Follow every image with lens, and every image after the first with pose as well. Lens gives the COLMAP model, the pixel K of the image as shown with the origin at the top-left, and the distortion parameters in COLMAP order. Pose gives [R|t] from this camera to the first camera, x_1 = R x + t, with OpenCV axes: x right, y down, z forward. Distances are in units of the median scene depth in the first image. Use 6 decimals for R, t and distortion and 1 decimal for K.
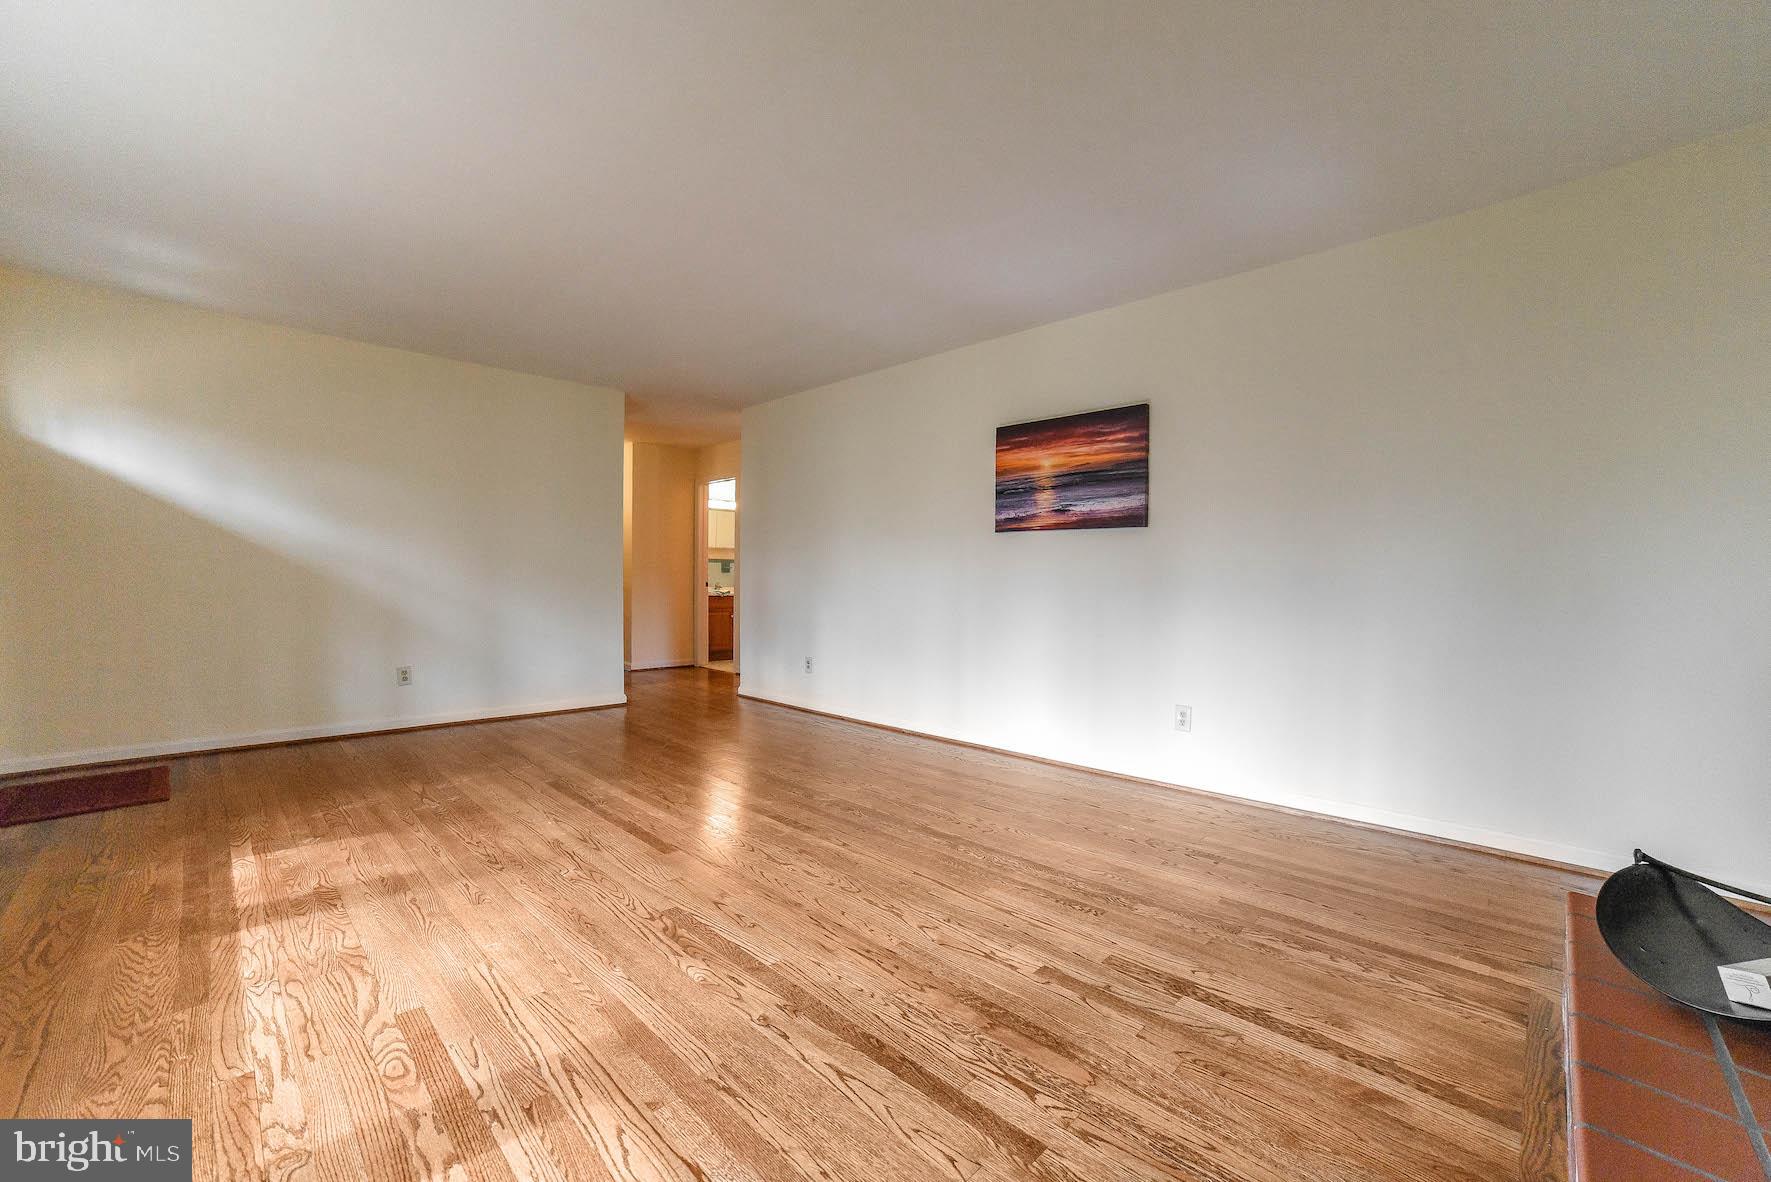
lens RADIAL K [[708.1, 0, 890.3], [0, 708.1, 603.6], [0, 0, 1]] dist [-0.079021, 0.034847]
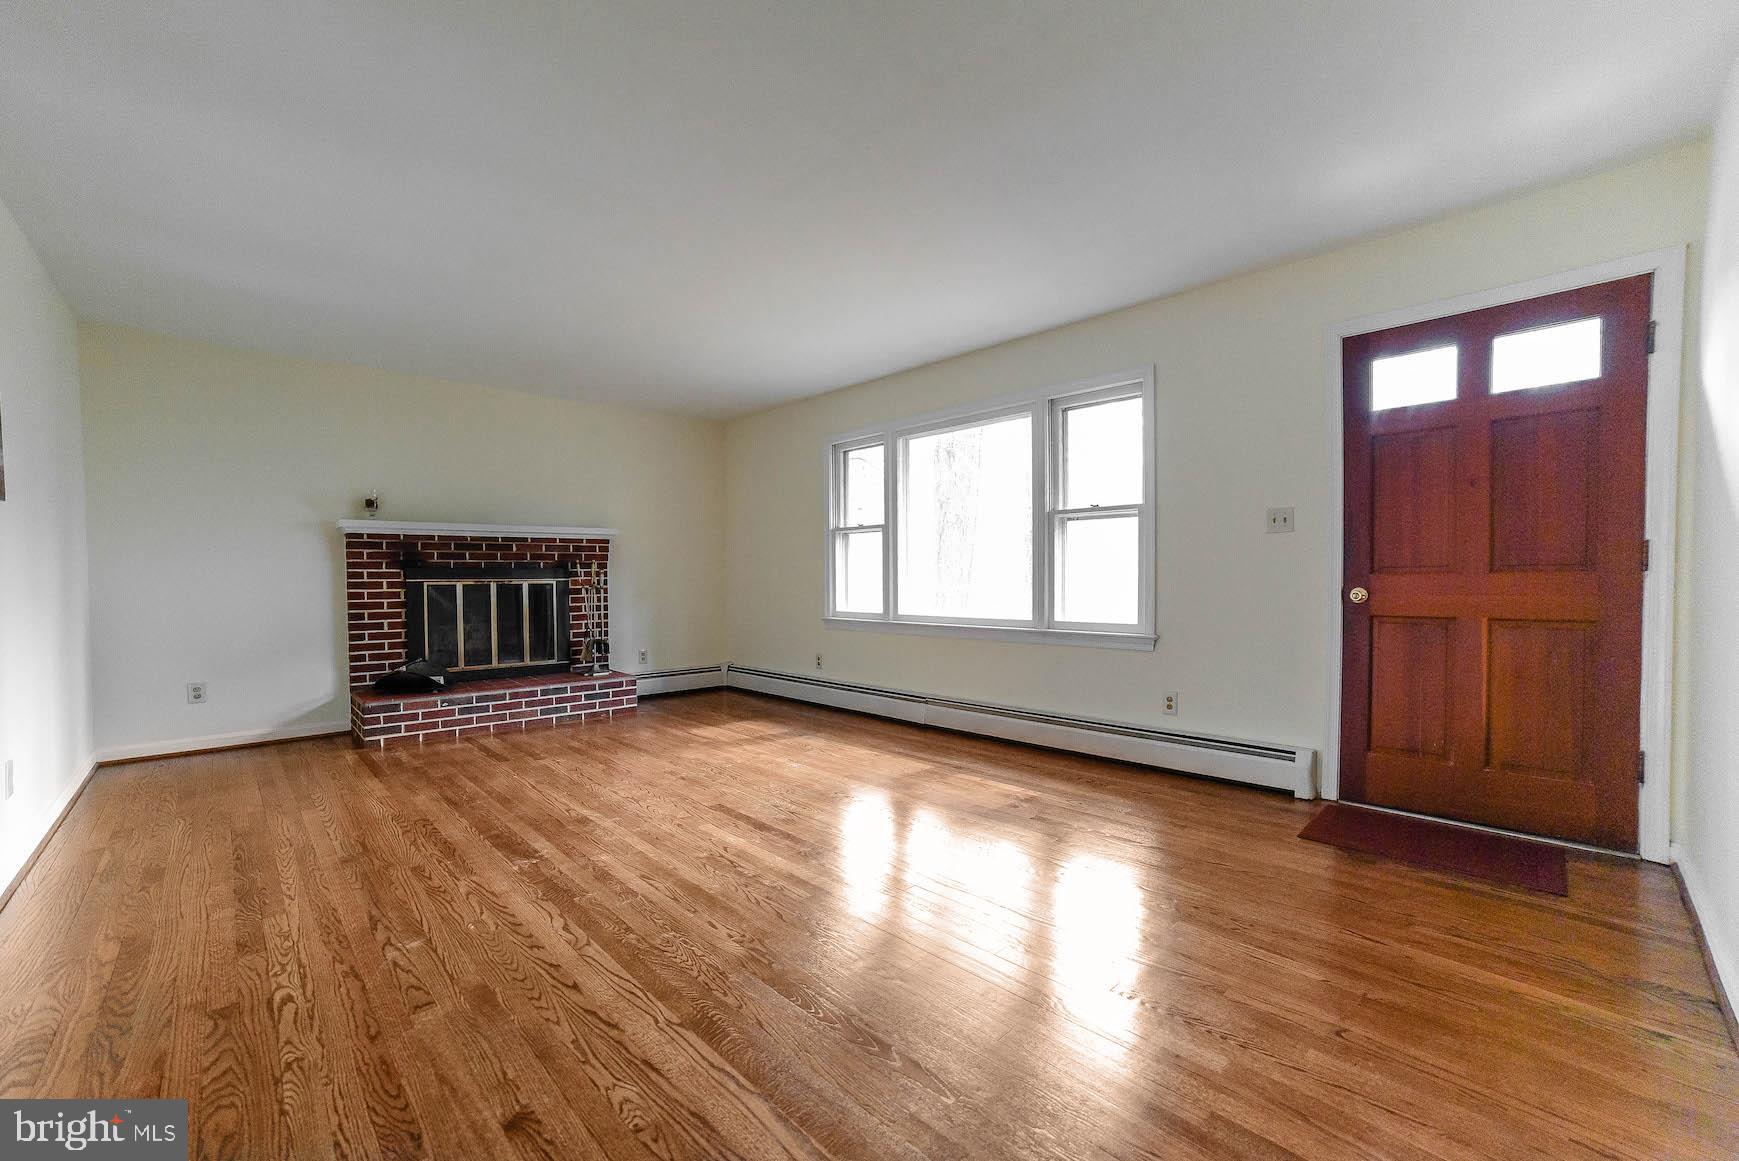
lens RADIAL K [[712.4, 0, 866.0], [0, 712.4, 589.8], [0, 0, 1]] dist [-0.082014, 0.037466]
pose [[-0.998998, -0.004705, 0.044515, -0.461657], [-0.002353, 0.998605, 0.052747, -0.062926], [-0.044701, 0.052589, -0.997615, 1.600665]]
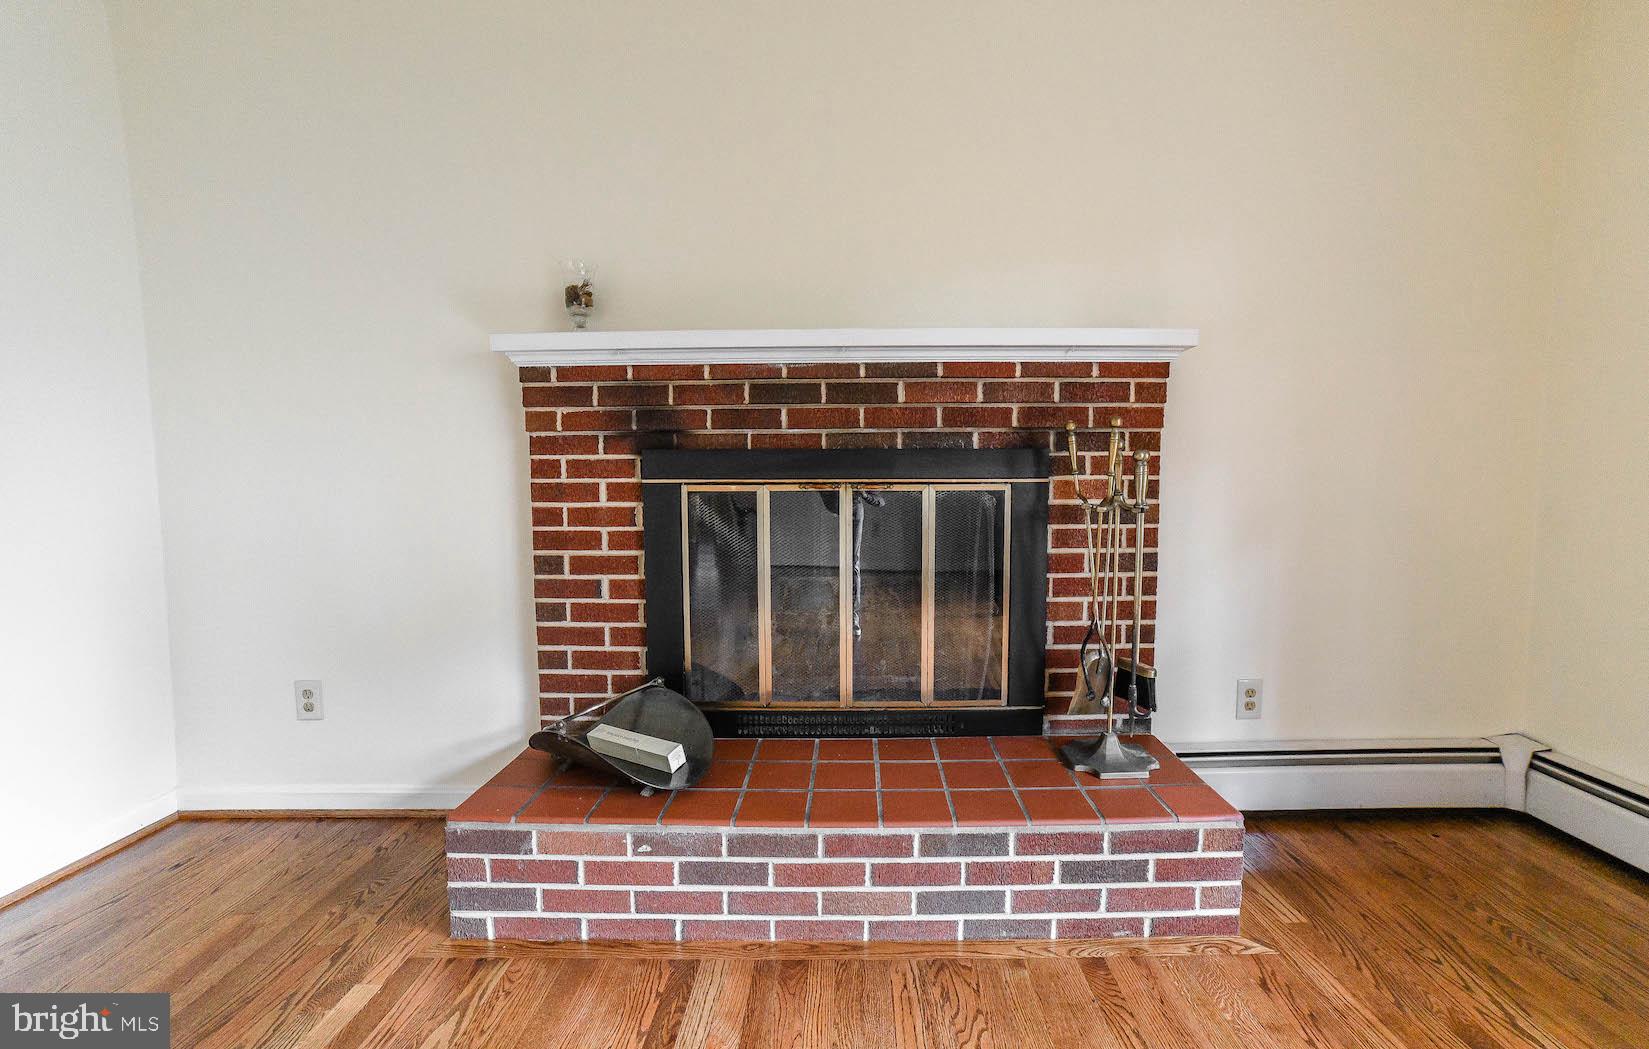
lens RADIAL K [[703.7, 0, 861.1], [0, 703.7, 529.0], [0, 0, 1]] dist [-0.071113, 0.045858]
pose [[-0.701366, -0.062015, 0.710098, -0.021403], [0.020471, 0.994045, 0.107032, -0.025788], [-0.712507, 0.089605, -0.695920, 0.558267]]
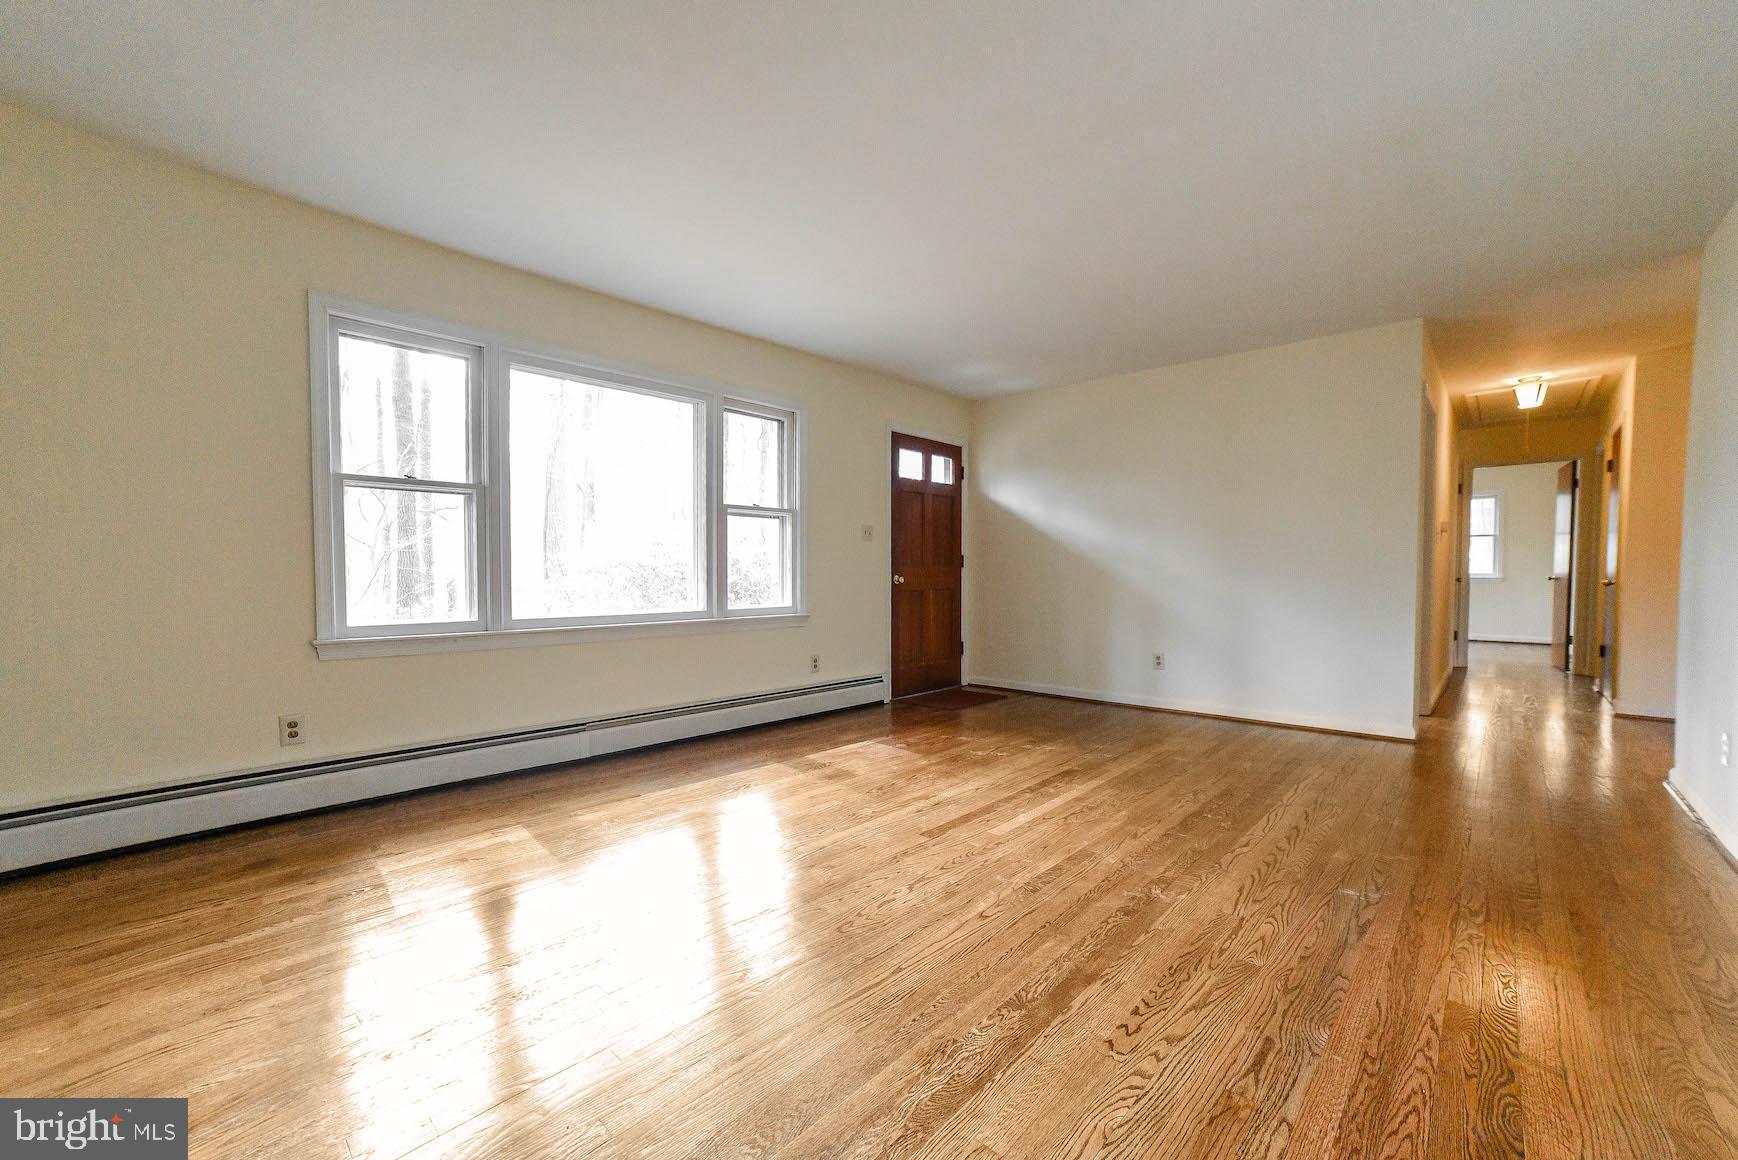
lens RADIAL K [[712.0, 0, 865.5], [0, 712.0, 589.2], [0, 0, 1]] dist [-0.082014, 0.037466]
pose [[0.015770, 0.010981, -0.999815, 0.509143], [-0.032858, 0.999405, 0.010459, -0.006341], [0.999336, 0.032687, 0.016122, 0.643904]]
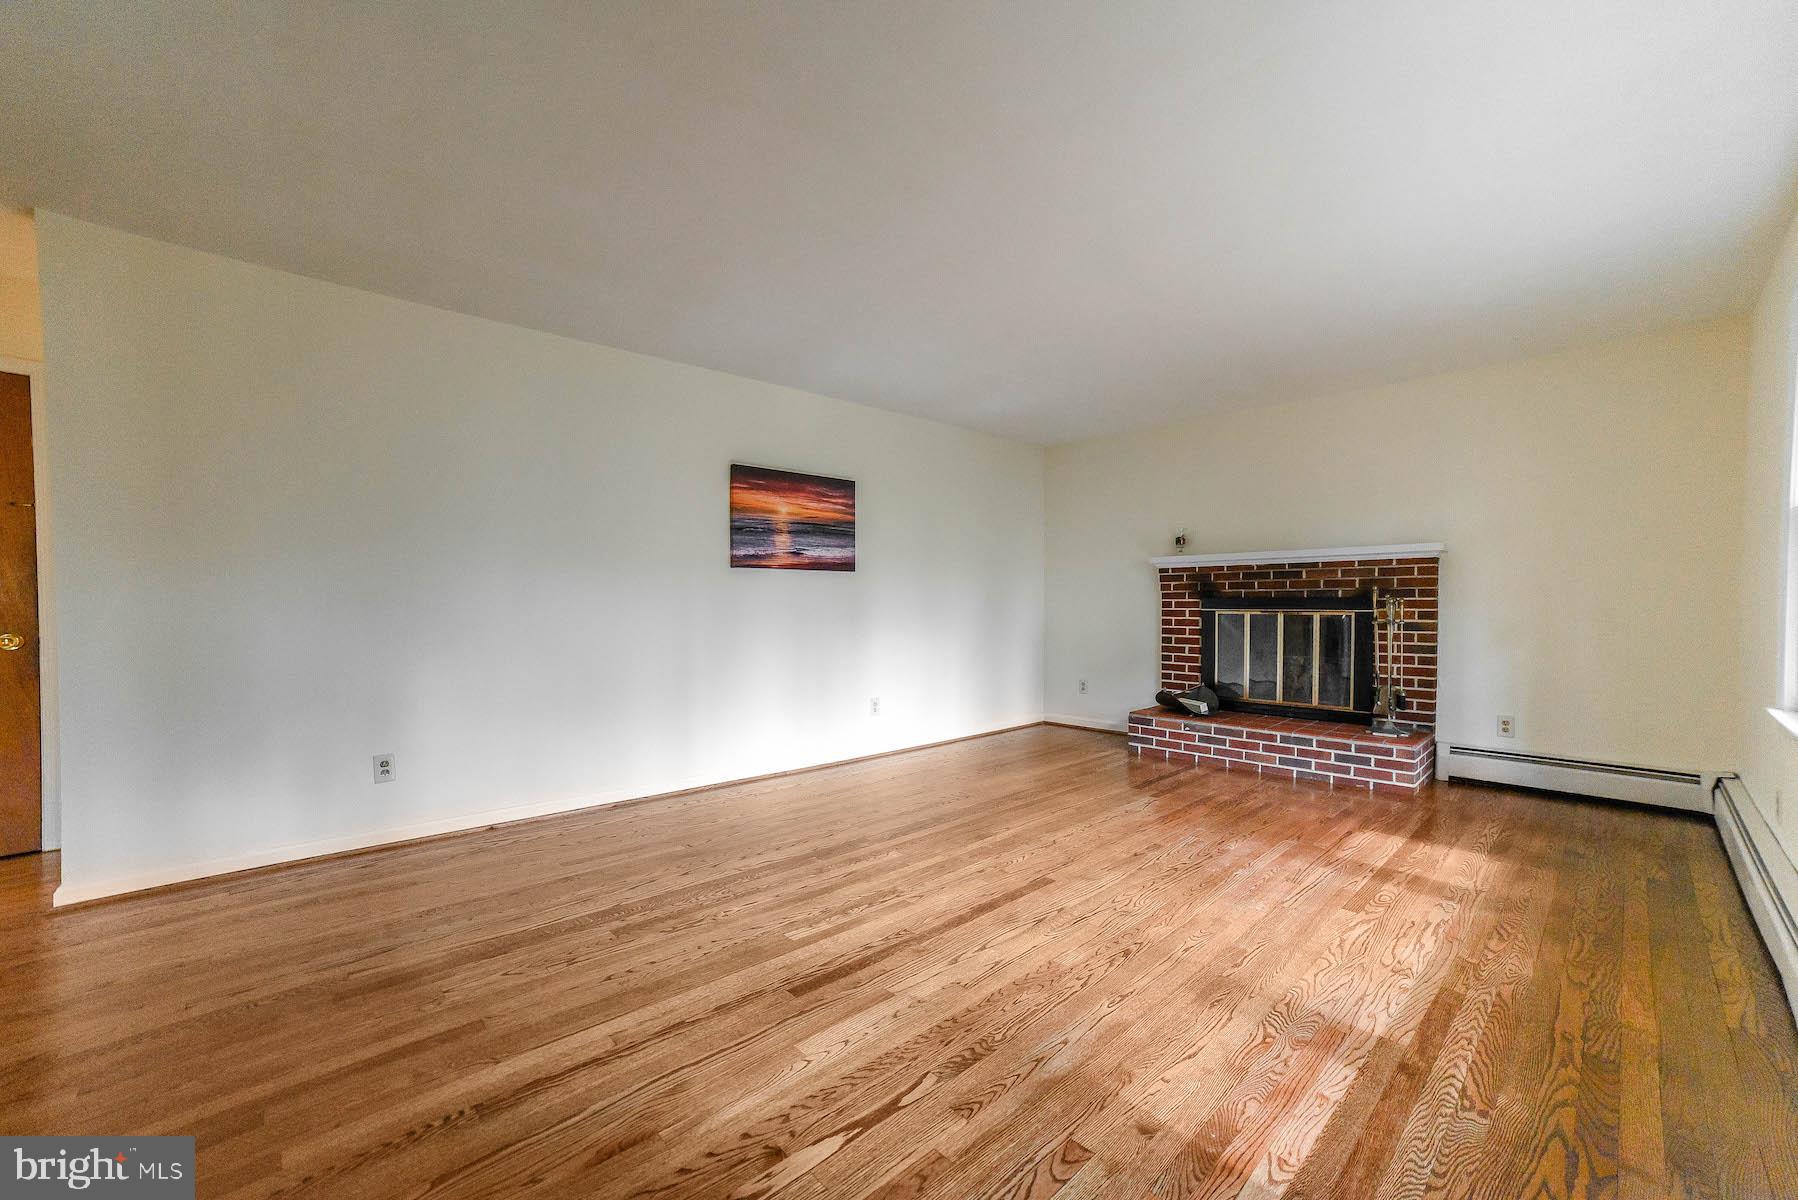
lens RADIAL K [[711.0, 0, 908.1], [0, 711.0, 614.1], [0, 0, 1]] dist [-0.080346, 0.035915]
pose [[0.047225, -0.028099, 0.998489, -1.004651], [0.039047, 0.998892, 0.026264, -0.060798], [-0.998121, 0.037747, 0.048270, 0.836542]]
